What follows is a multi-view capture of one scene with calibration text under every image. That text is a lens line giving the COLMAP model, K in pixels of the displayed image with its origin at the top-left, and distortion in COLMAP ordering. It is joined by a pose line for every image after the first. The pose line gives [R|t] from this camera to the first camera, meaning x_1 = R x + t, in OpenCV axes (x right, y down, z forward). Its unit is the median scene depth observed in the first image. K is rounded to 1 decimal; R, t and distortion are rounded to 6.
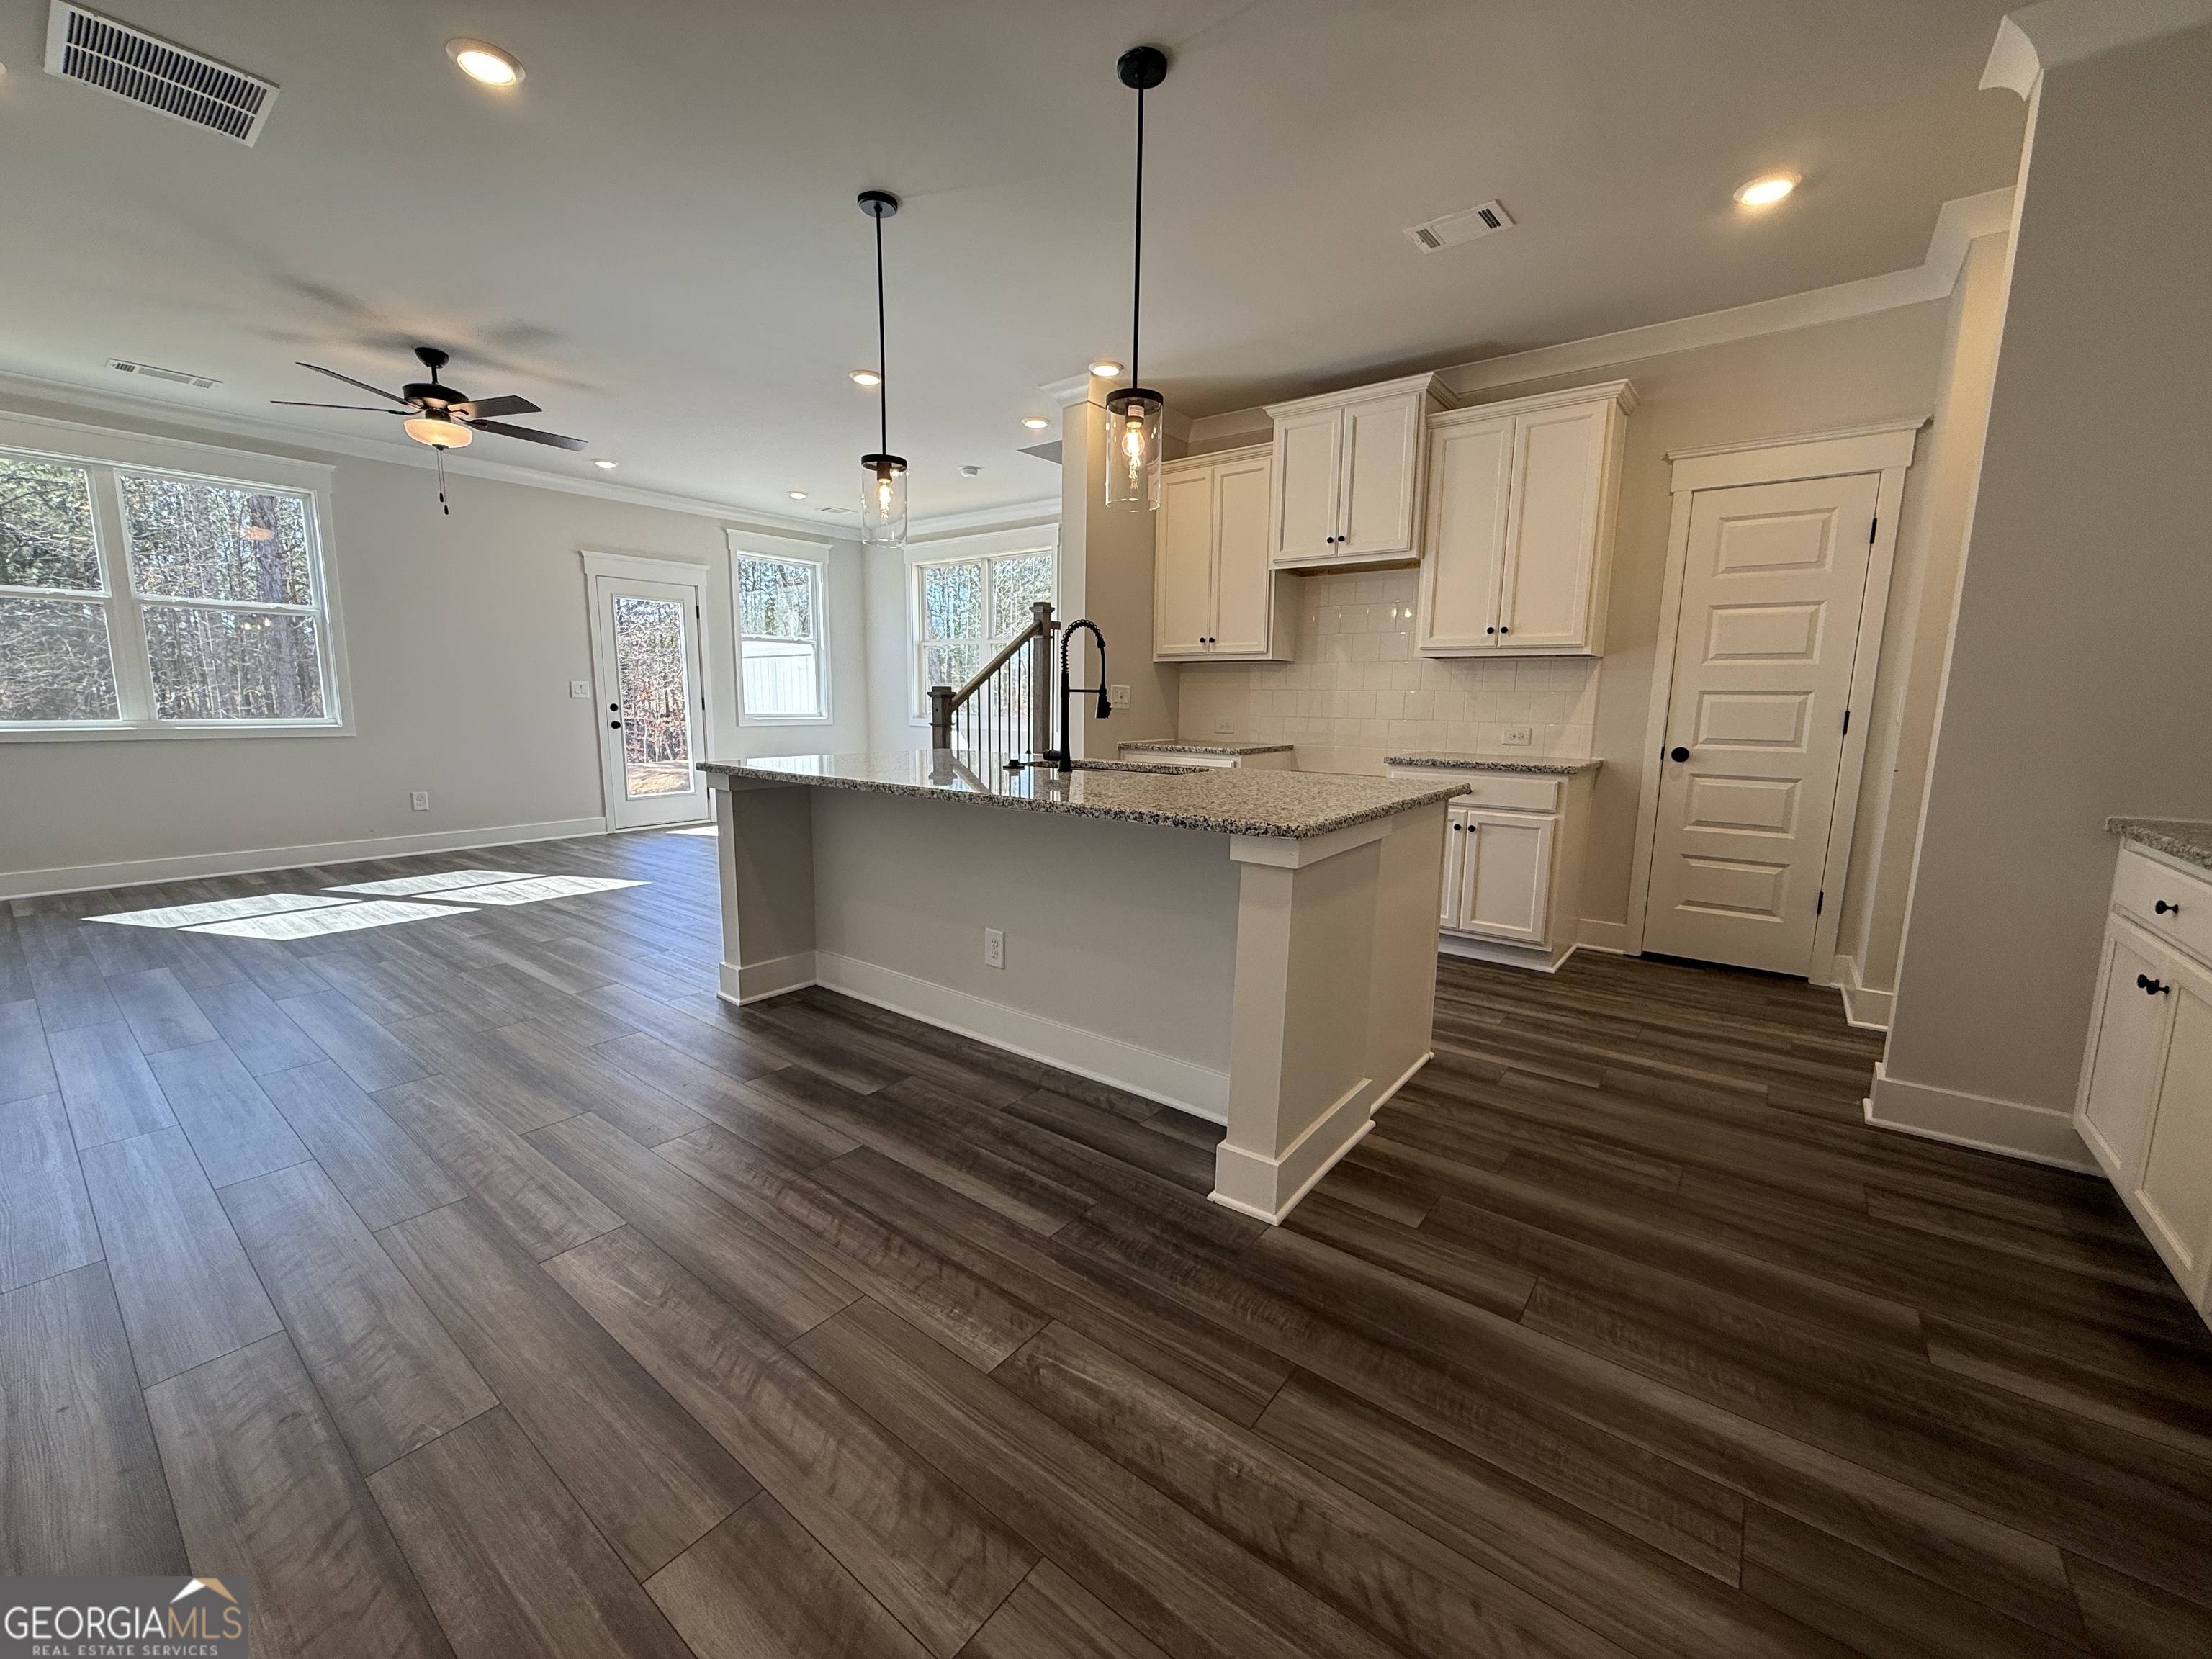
lens RADIAL K [[878.9, 0, 1102.1], [0, 878.9, 834.6], [0, 0, 1]] dist [-0.002361, -0.000138]
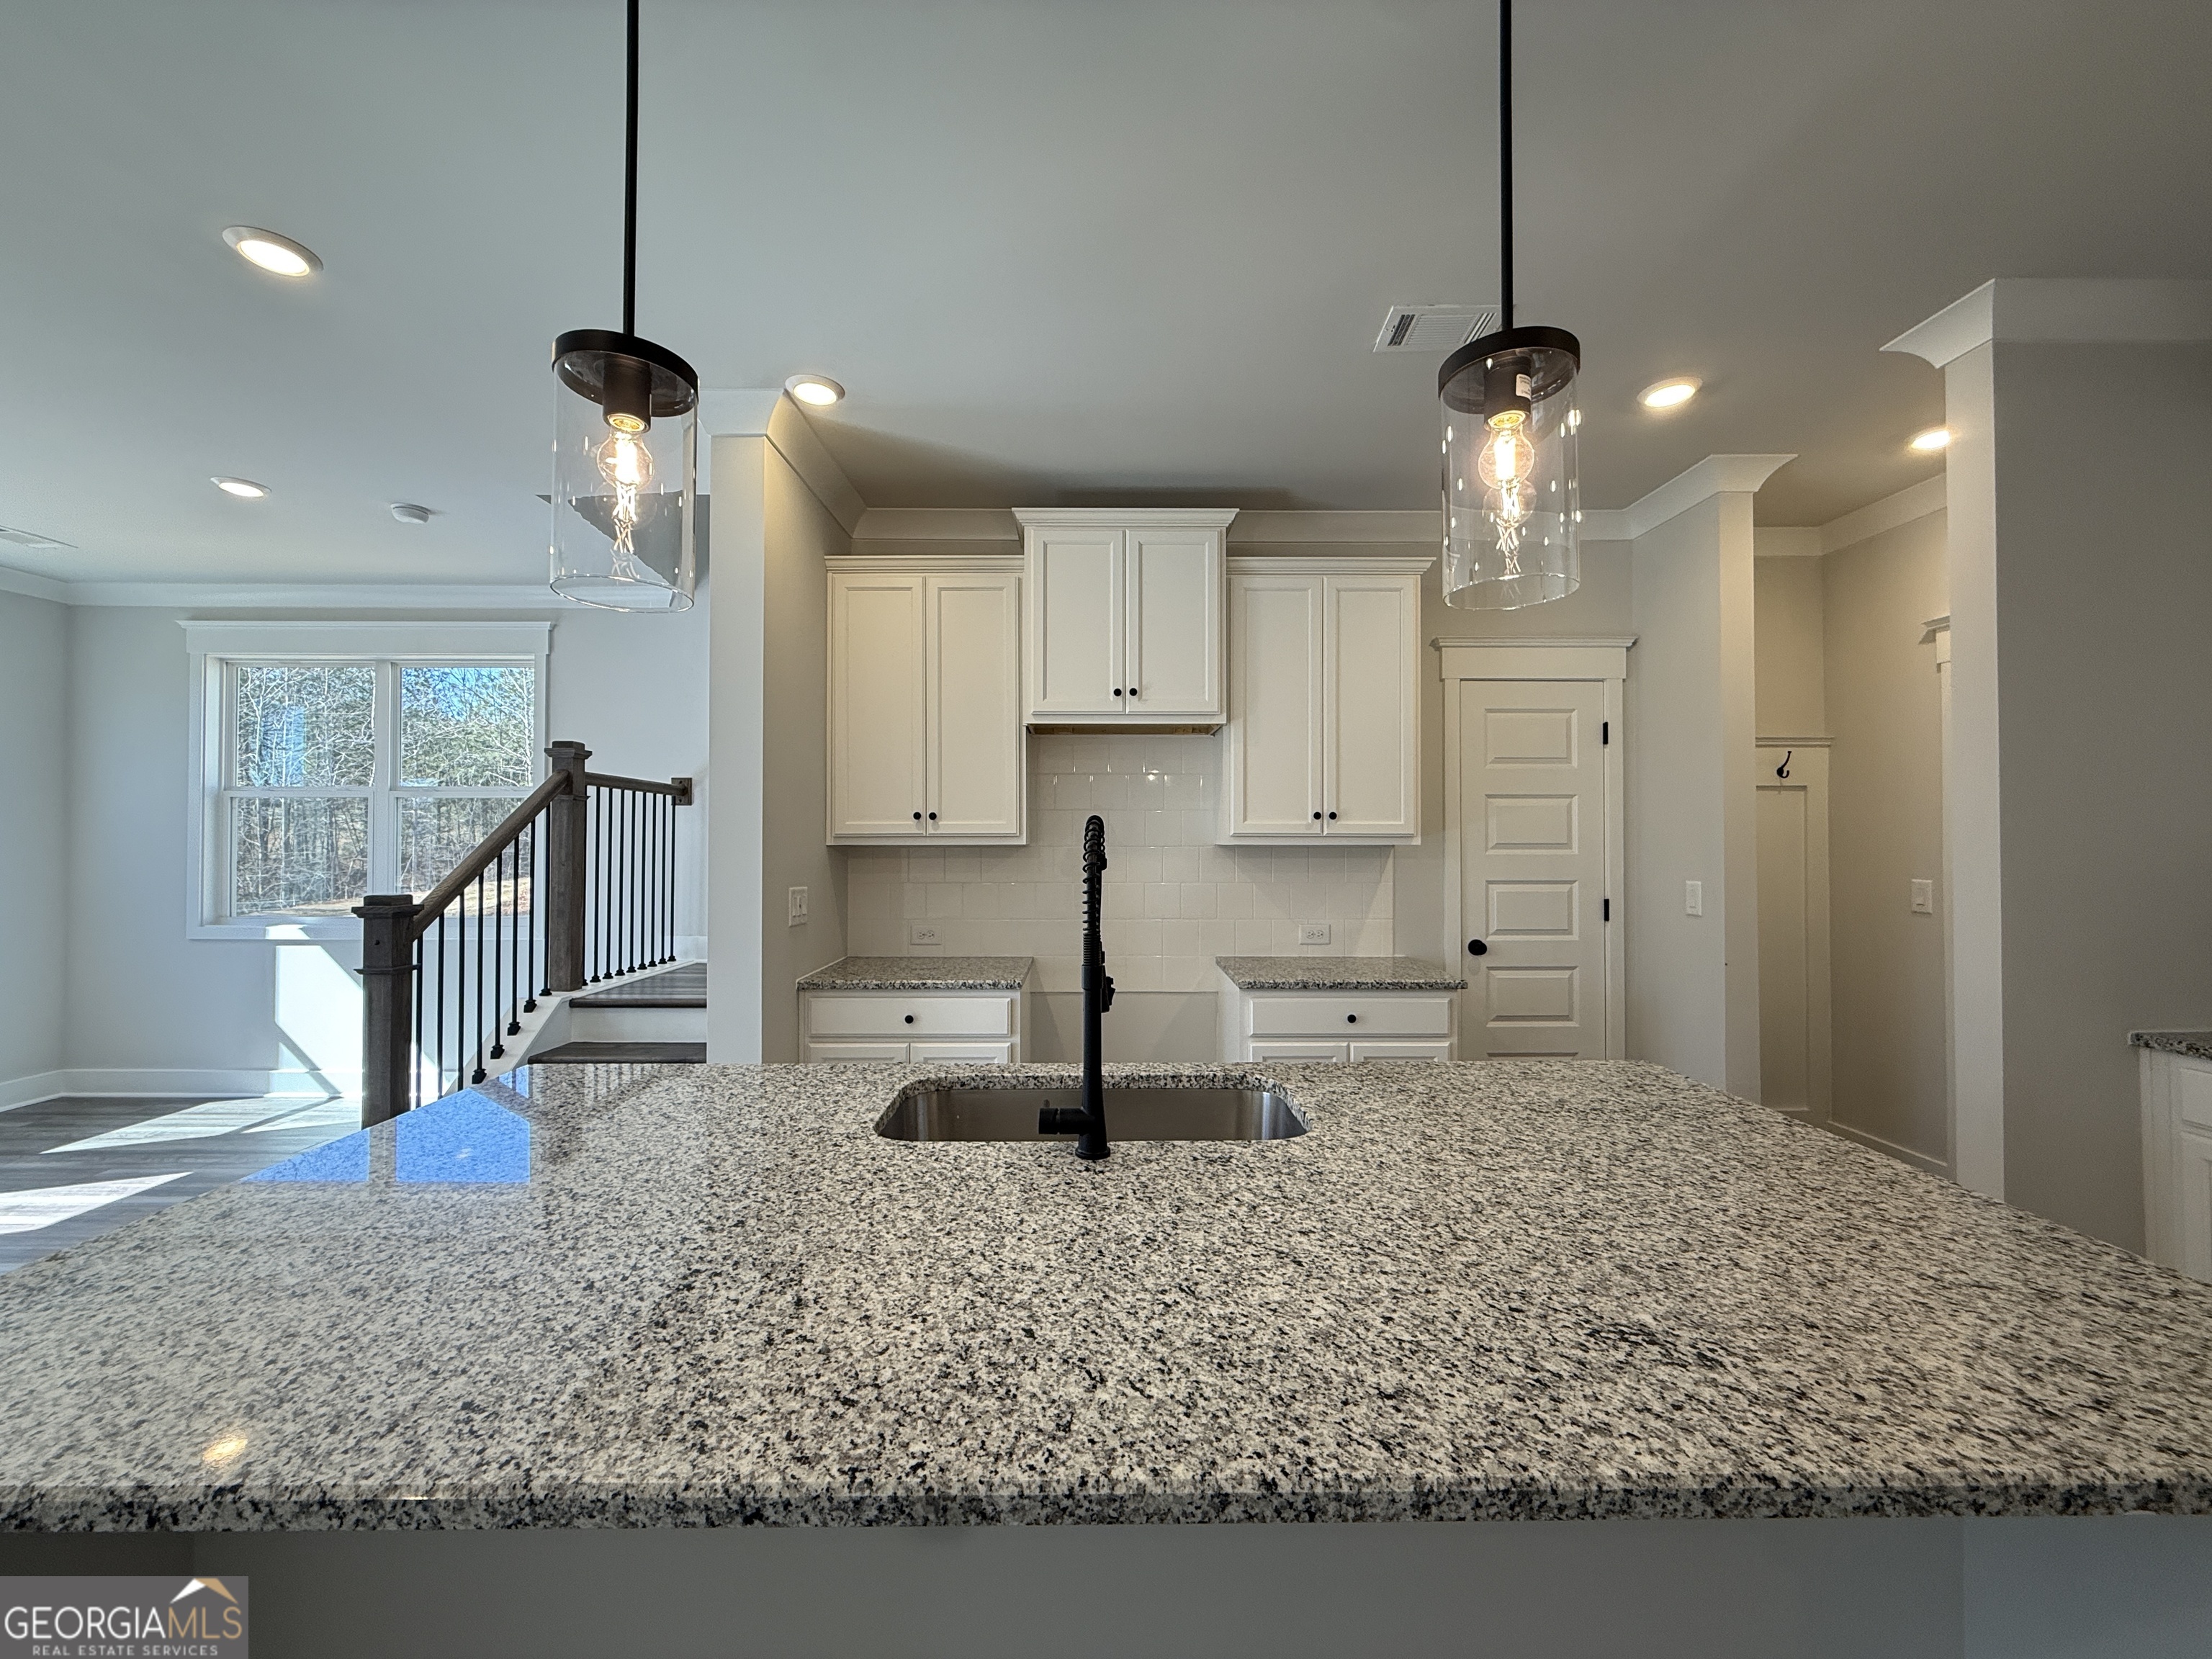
lens RADIAL K [[878.9, 0, 1102.1], [0, 878.9, 834.6], [0, 0, 1]] dist [-0.002361, -0.000138]
pose [[0.786663, -0.005991, 0.617353, -0.234337], [0.105196, 0.986631, -0.124471, -0.131046], [-0.608354, 0.162859, 0.776776, 0.474462]]
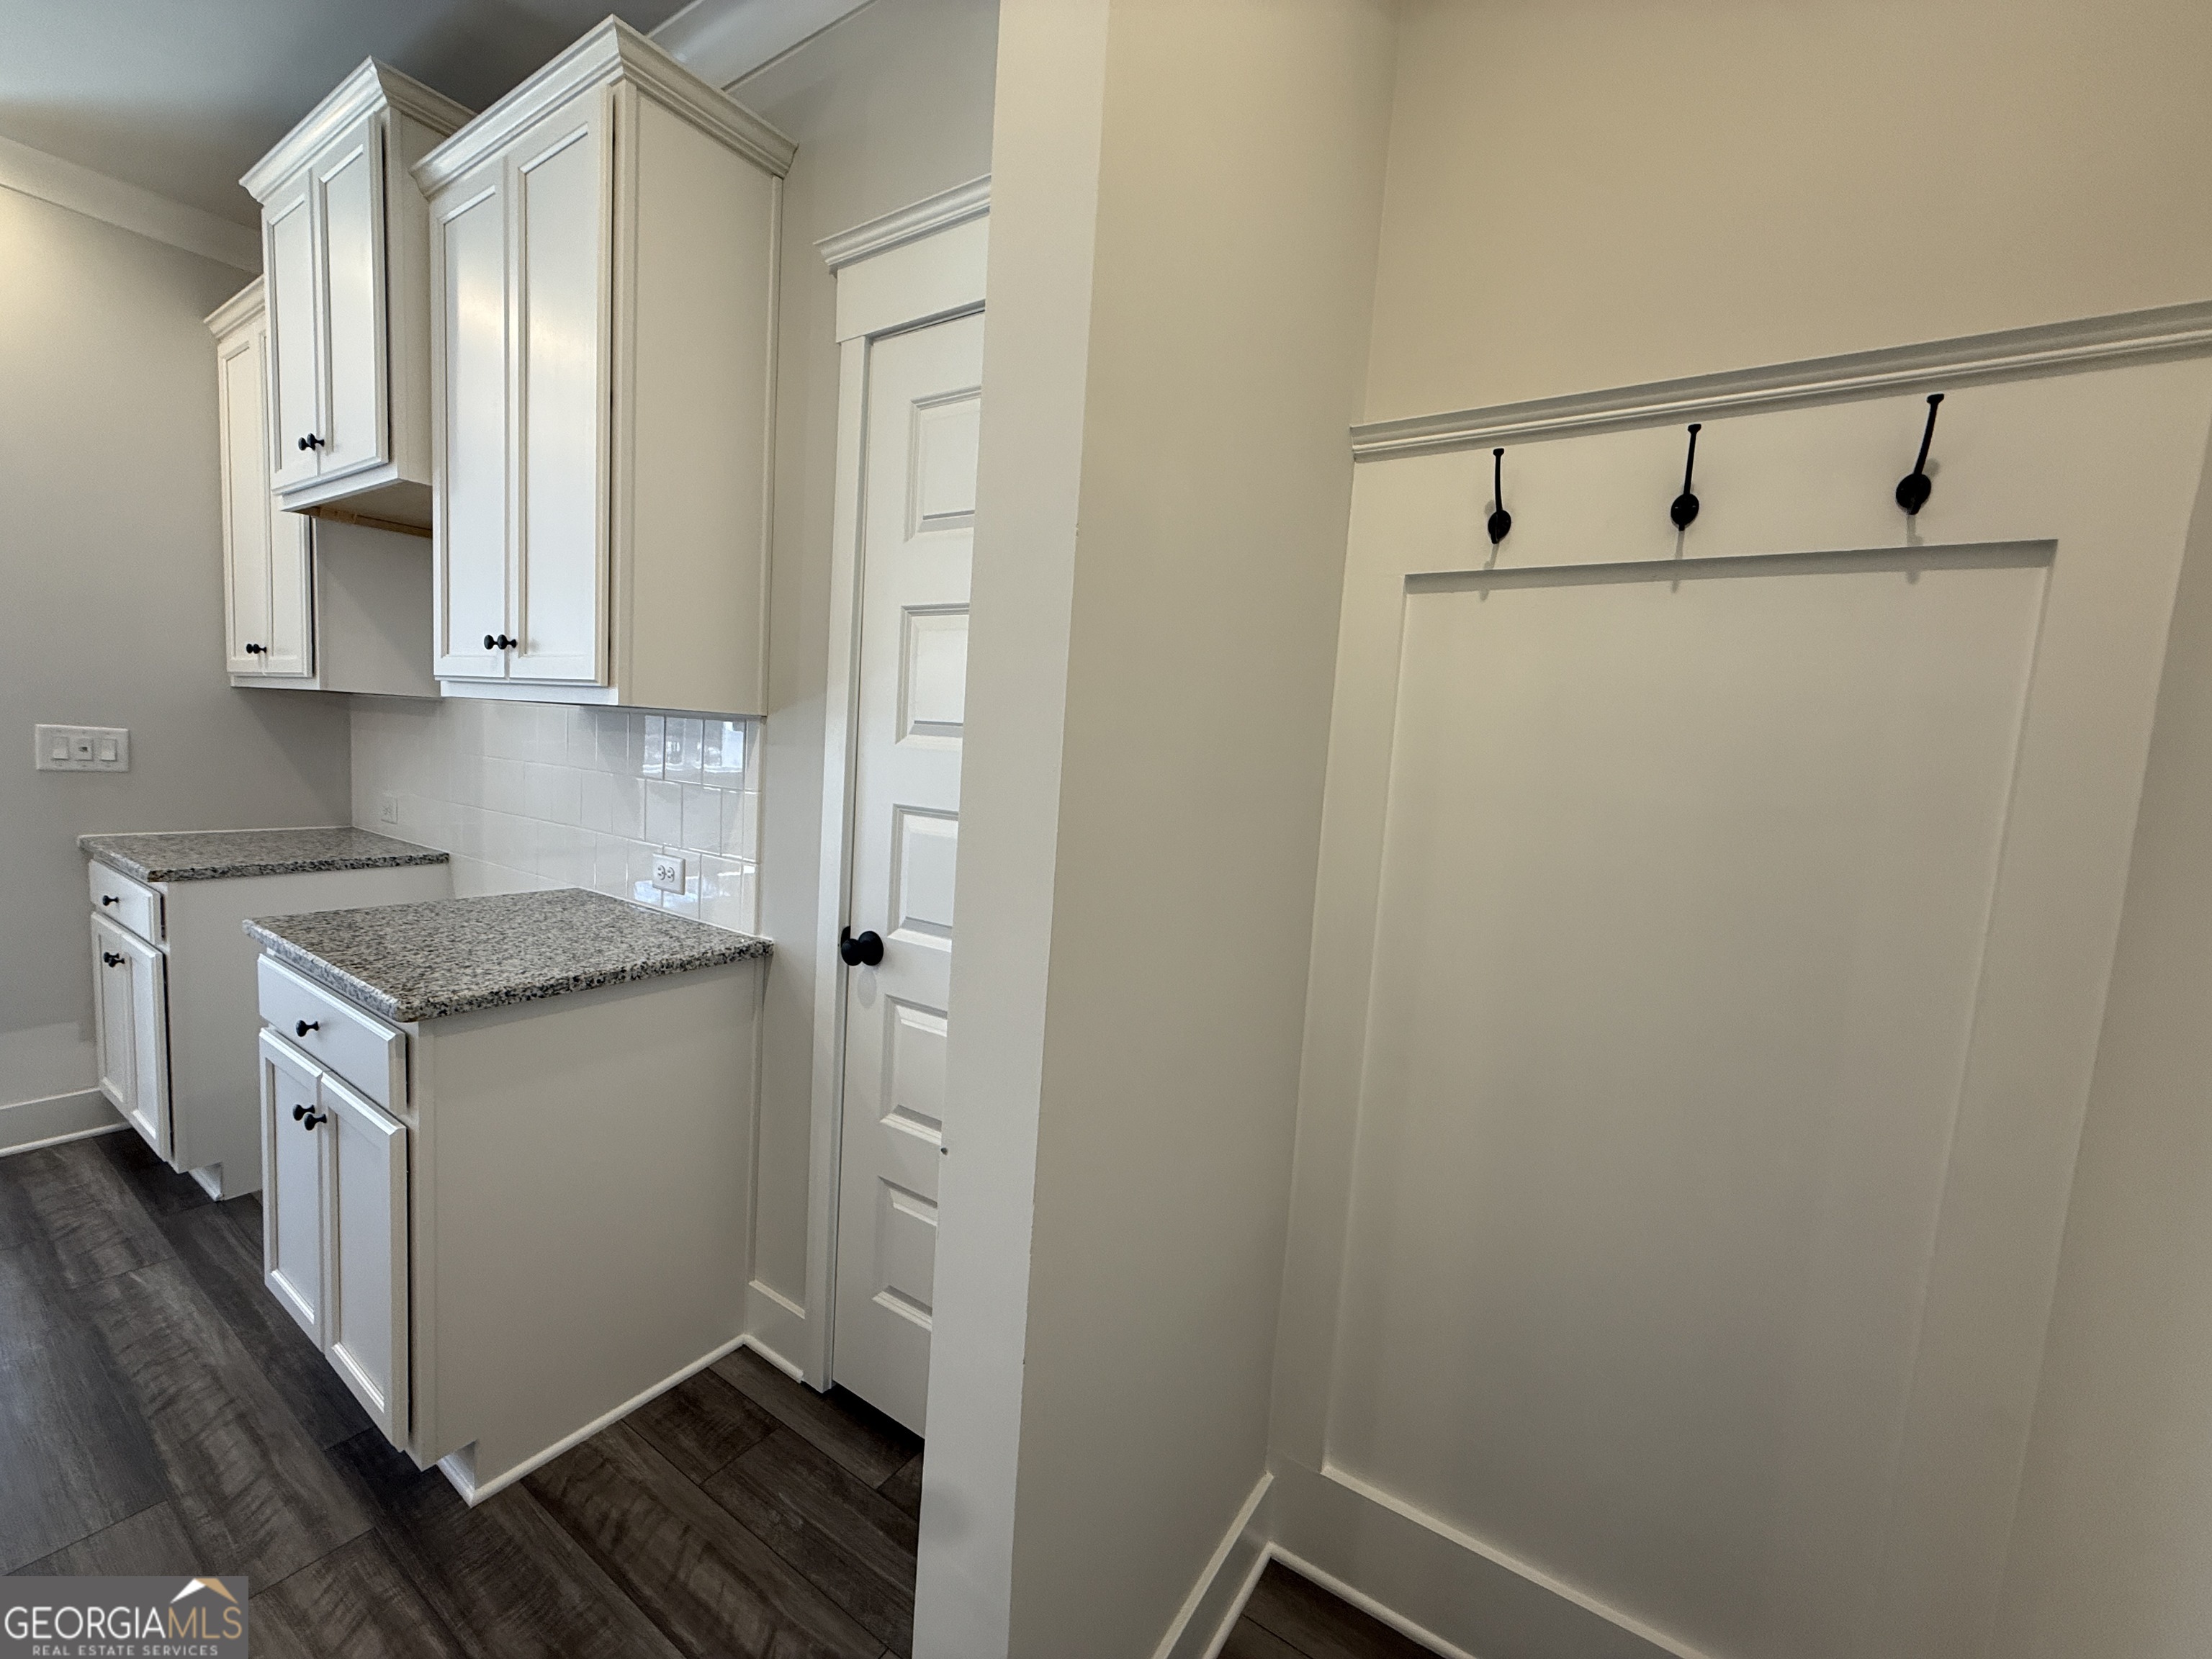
lens RADIAL K [[878.9, 0, 1102.1], [0, 878.9, 834.6], [0, 0, 1]] dist [-0.002361, -0.000138]
pose [[0.995845, 0.043144, 0.080190, 0.708697], [-0.038616, 0.997616, -0.057187, -0.122349], [-0.082466, 0.053853, 0.995138, 0.539833]]
